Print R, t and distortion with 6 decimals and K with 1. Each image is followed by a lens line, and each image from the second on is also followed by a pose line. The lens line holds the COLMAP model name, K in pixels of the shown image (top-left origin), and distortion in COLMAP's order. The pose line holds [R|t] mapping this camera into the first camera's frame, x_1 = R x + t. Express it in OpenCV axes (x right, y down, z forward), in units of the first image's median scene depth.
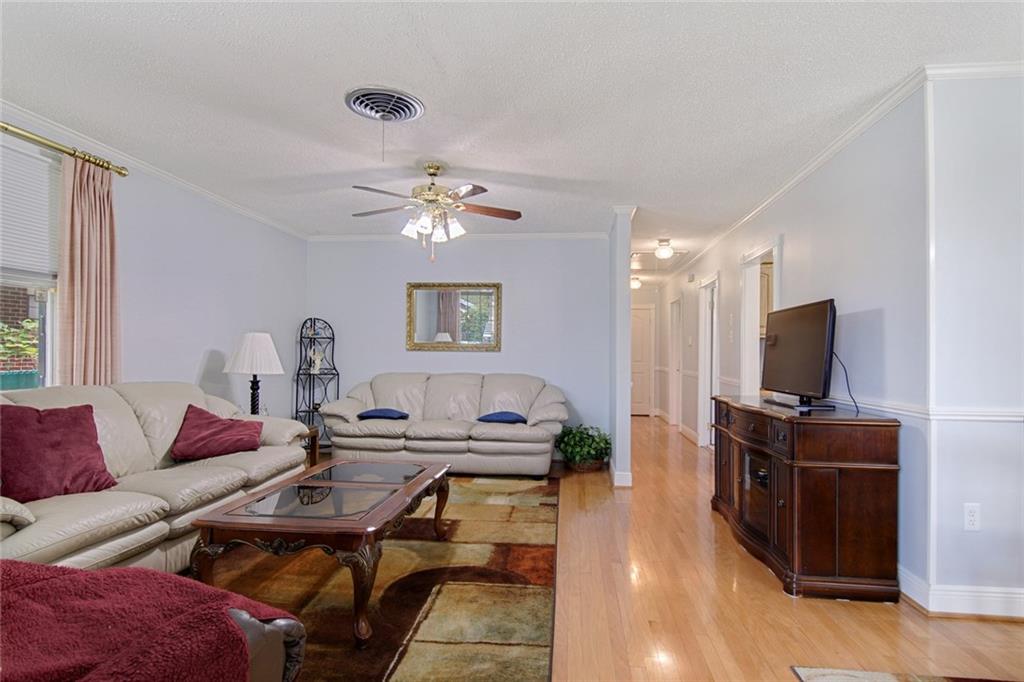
lens RADIAL K [[552.3, 0, 512.6], [0, 552.3, 347.2], [0, 0, 1]] dist [0.000620, -0.000142]
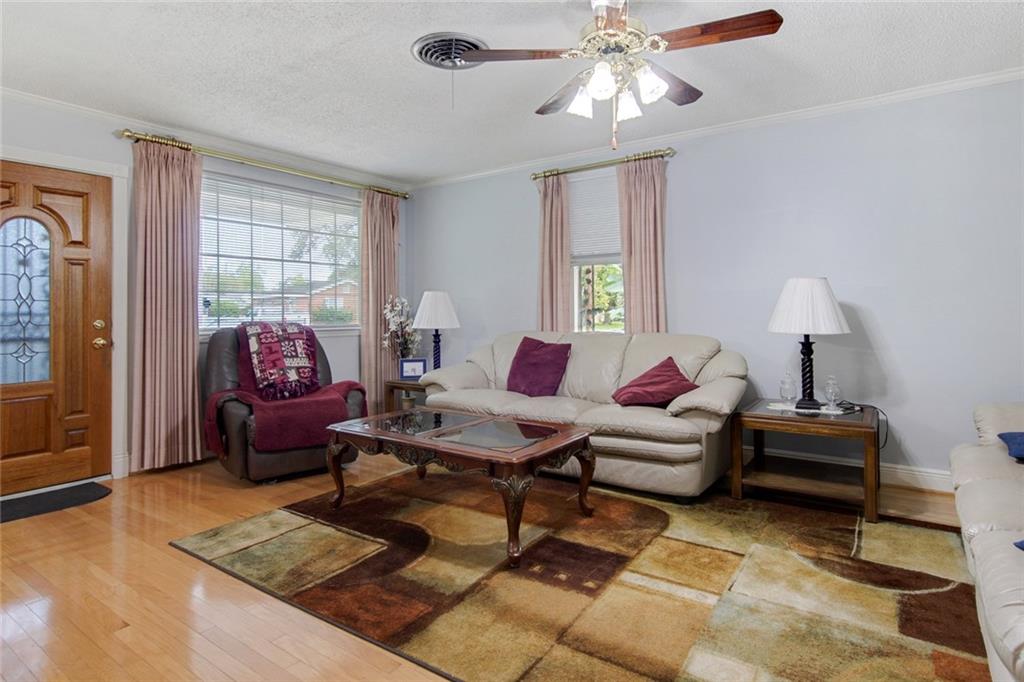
lens RADIAL K [[552.3, 0, 523.1], [0, 552.3, 314.2], [0, 0, 1]] dist [0.000620, -0.000142]
pose [[-0.479872, -0.005699, -0.877320, 0.498018], [0.014681, 0.999787, -0.014525, 0.038089], [0.877215, -0.019850, -0.479686, 1.386253]]
